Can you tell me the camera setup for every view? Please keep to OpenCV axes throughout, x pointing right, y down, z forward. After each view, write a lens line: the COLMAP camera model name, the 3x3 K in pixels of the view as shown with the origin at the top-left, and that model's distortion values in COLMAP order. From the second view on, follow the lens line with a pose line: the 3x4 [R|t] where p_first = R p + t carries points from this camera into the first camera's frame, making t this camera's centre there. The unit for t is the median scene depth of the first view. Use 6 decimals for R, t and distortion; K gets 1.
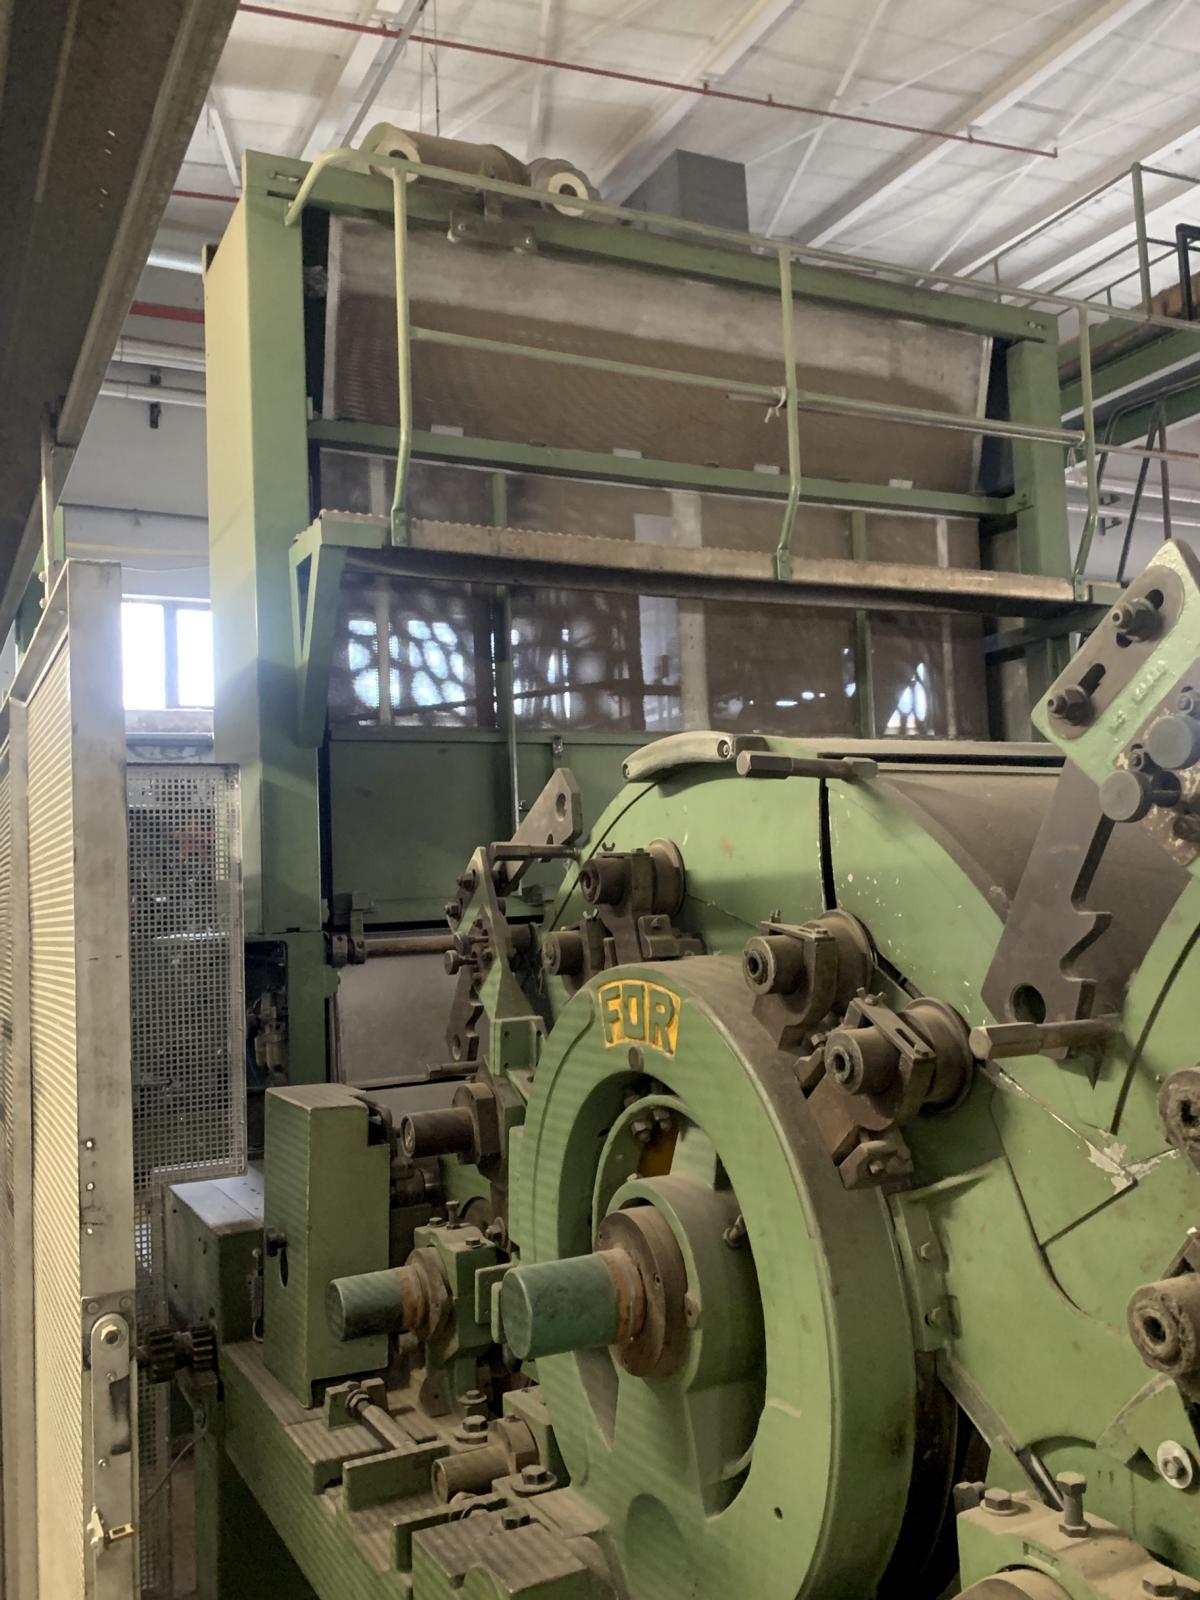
lens RADIAL K [[1361.9, 0, 599.6], [0, 1361.9, 773.1], [0, 0, 1]] dist [0.128245, -0.318212]
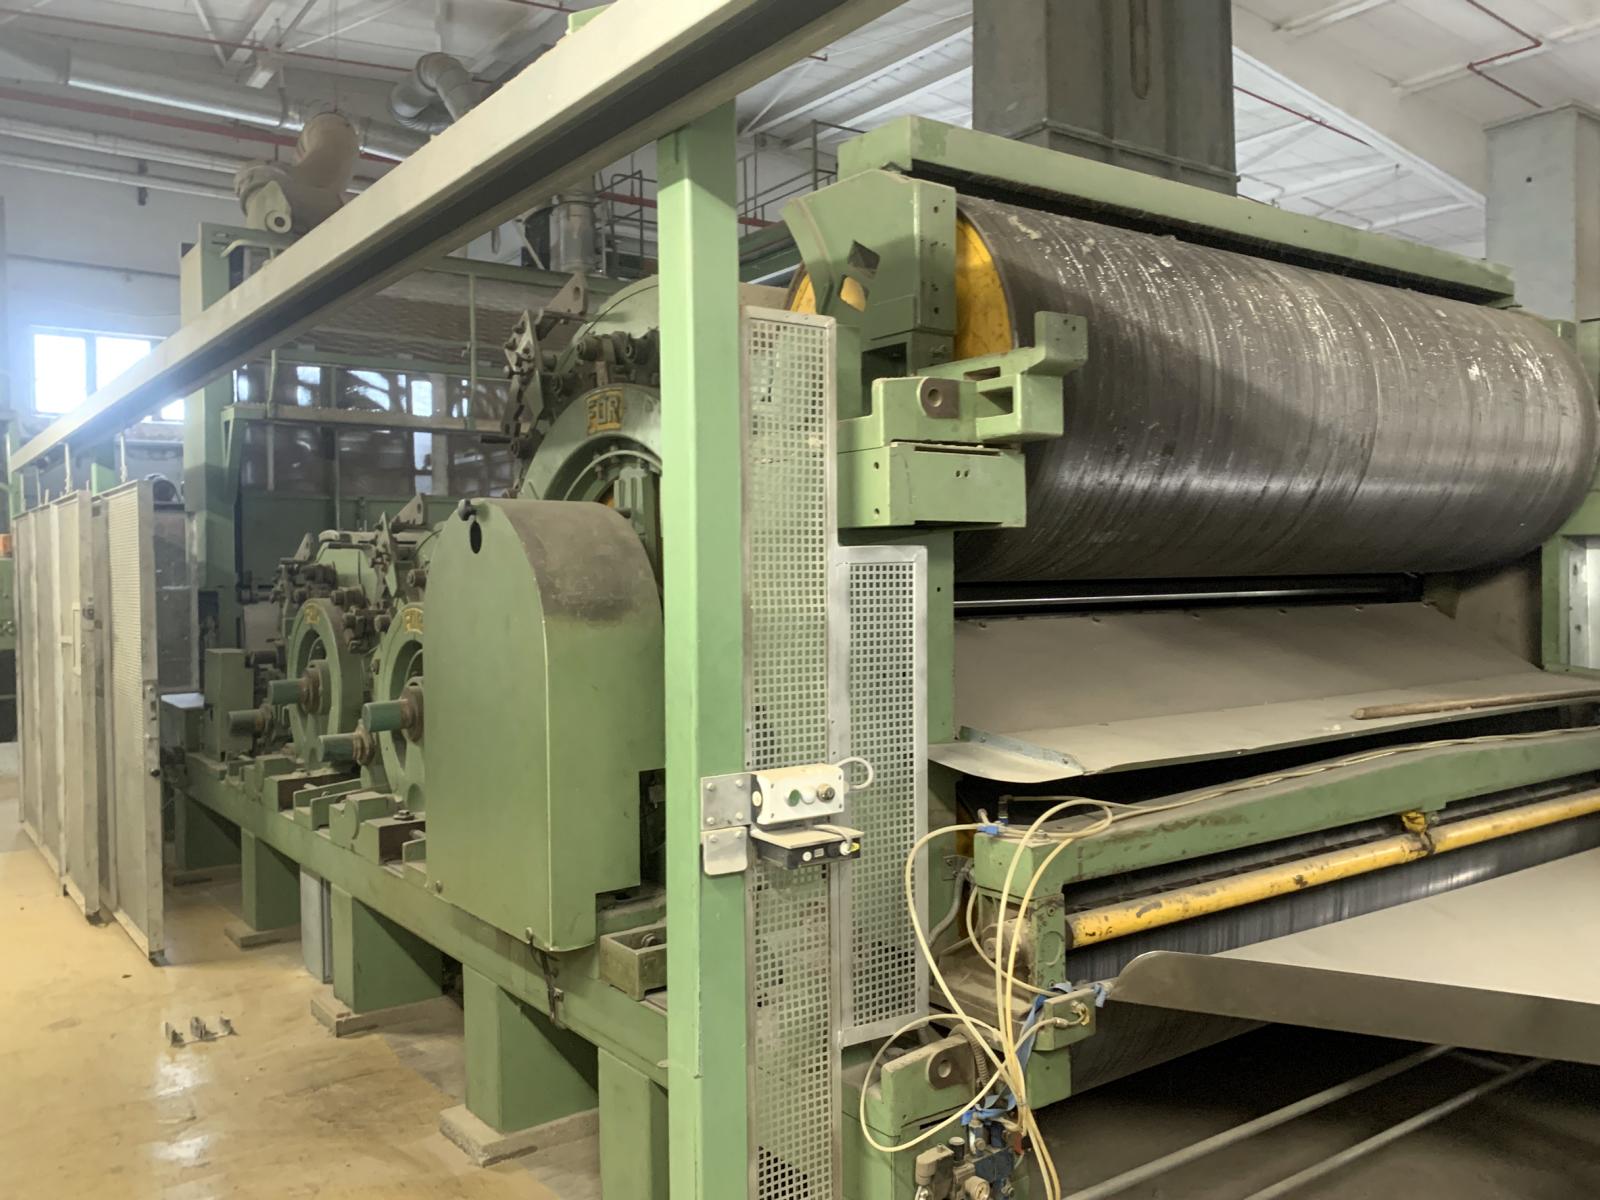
lens RADIAL K [[1249.3, 0, 775.8], [0, 1249.3, 596.3], [0, 0, 1]] dist [0.028715, -0.044979]
pose [[0.986324, 0.032094, 0.161666, 0.522141], [-0.049149, 0.993505, 0.102628, -0.191606], [-0.157322, -0.109170, 0.981495, -1.775518]]
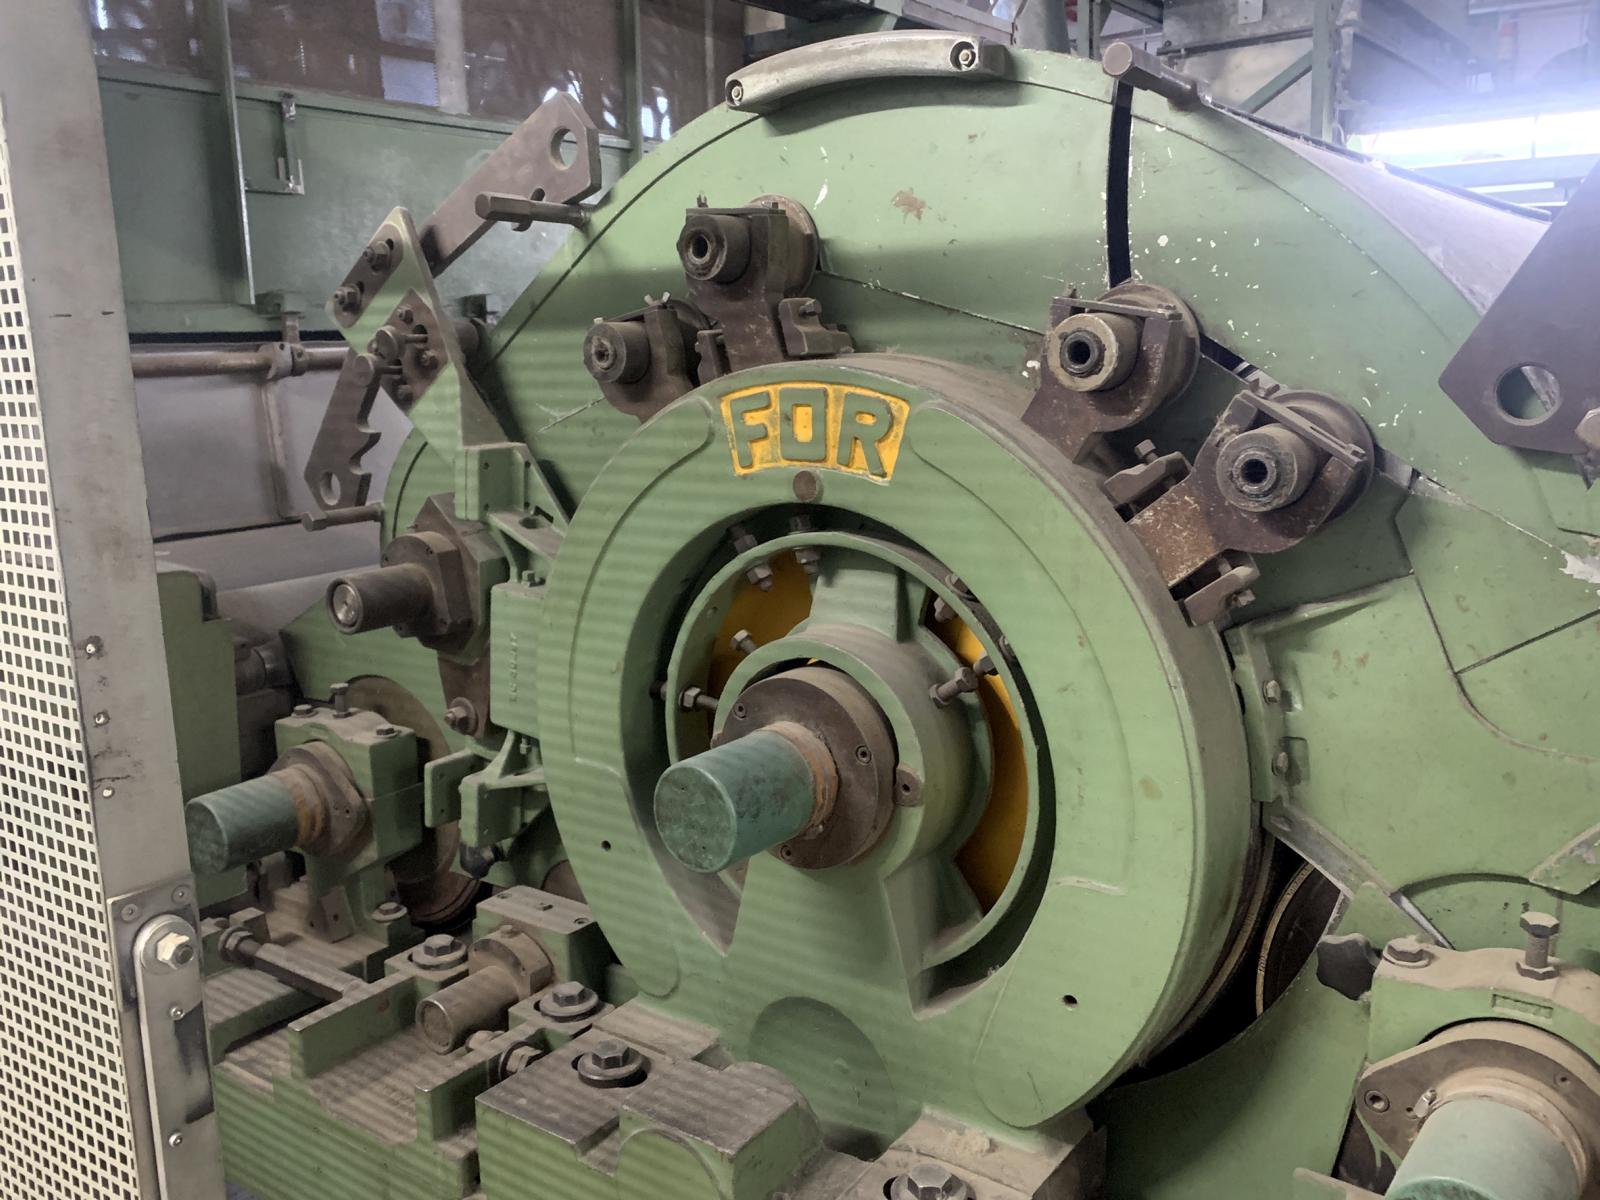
lens RADIAL K [[1361.9, 0, 804.0], [0, 1361.9, 577.7], [0, 0, 1]] dist [0.128245, -0.318212]
pose [[0.891261, -0.055775, 0.450048, -0.251029], [-0.060416, 0.968957, 0.239732, 0.060937], [-0.449448, -0.240854, 0.860224, 0.269048]]
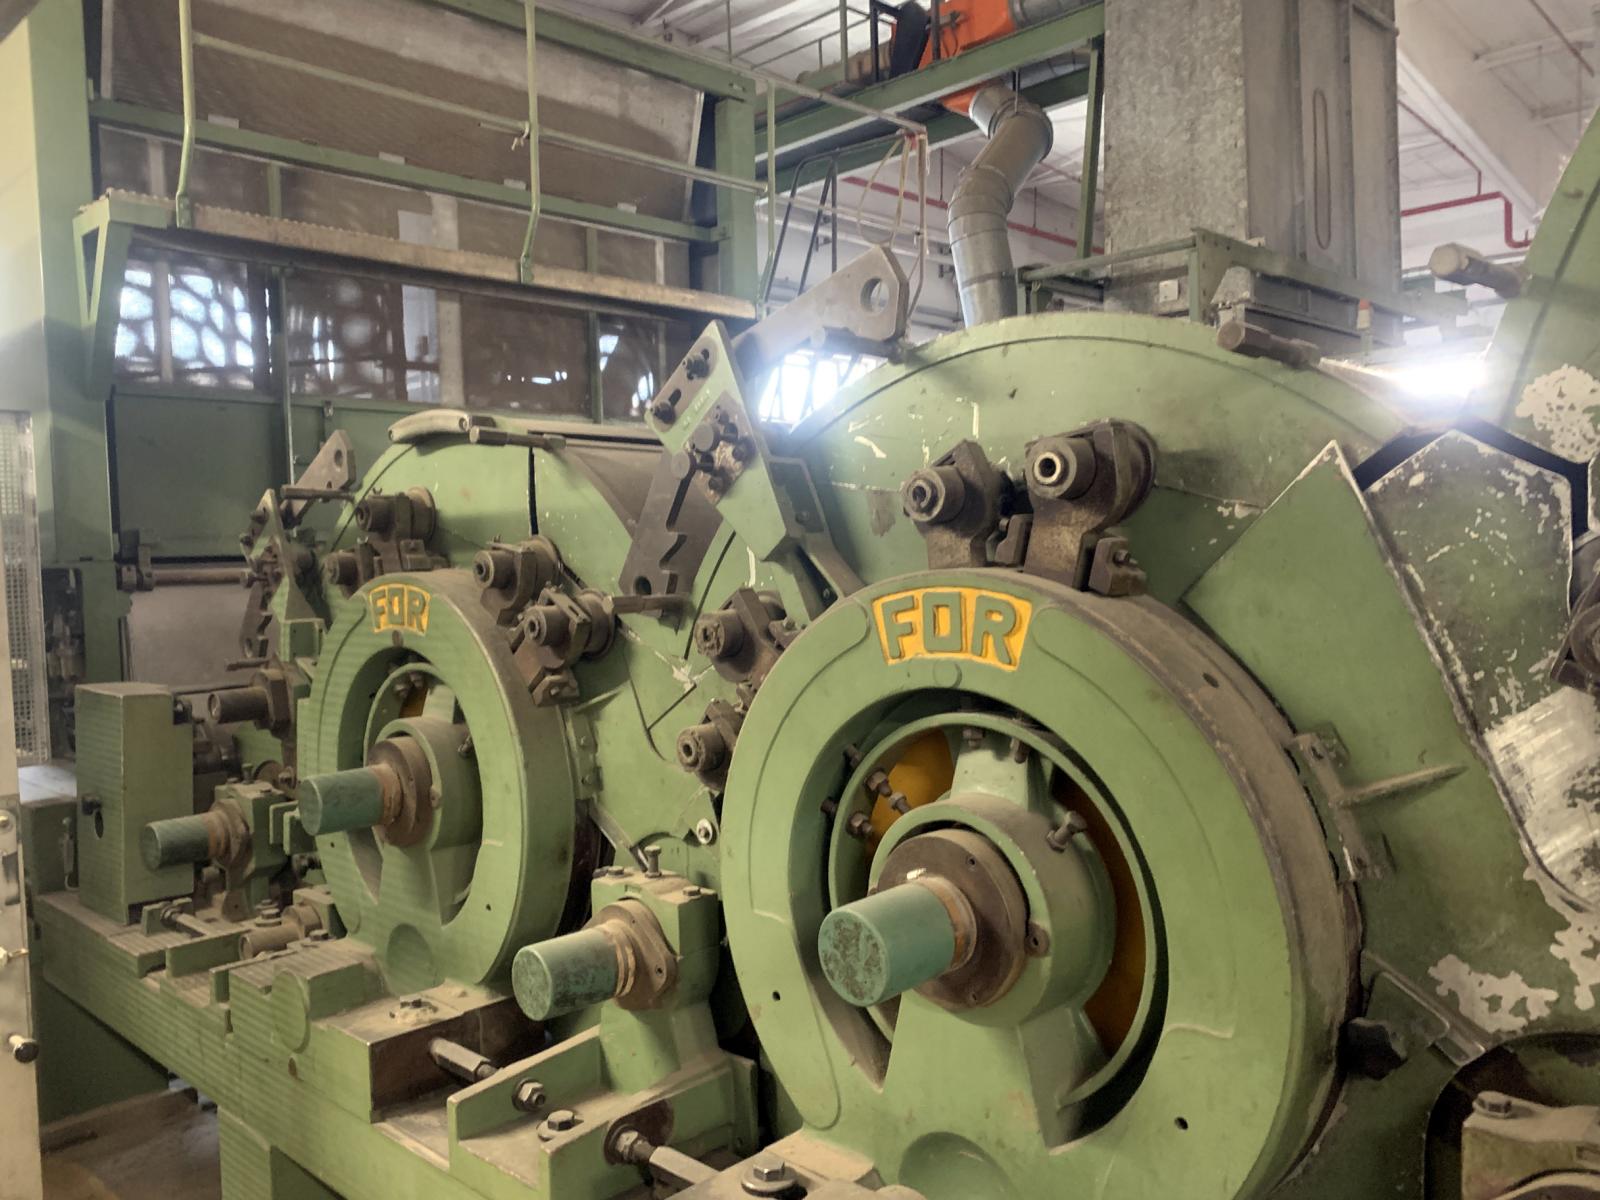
lens RADIAL K [[1234.4, 0, 791.8], [0, 1234.4, 603.3], [0, 0, 1]] dist [0.028112, -0.047825]
pose [[0.944634, 0.002045, 0.328119, -0.006968], [-0.044036, 0.991724, 0.120597, -0.001661], [-0.325157, -0.128369, 0.936907, -0.273091]]
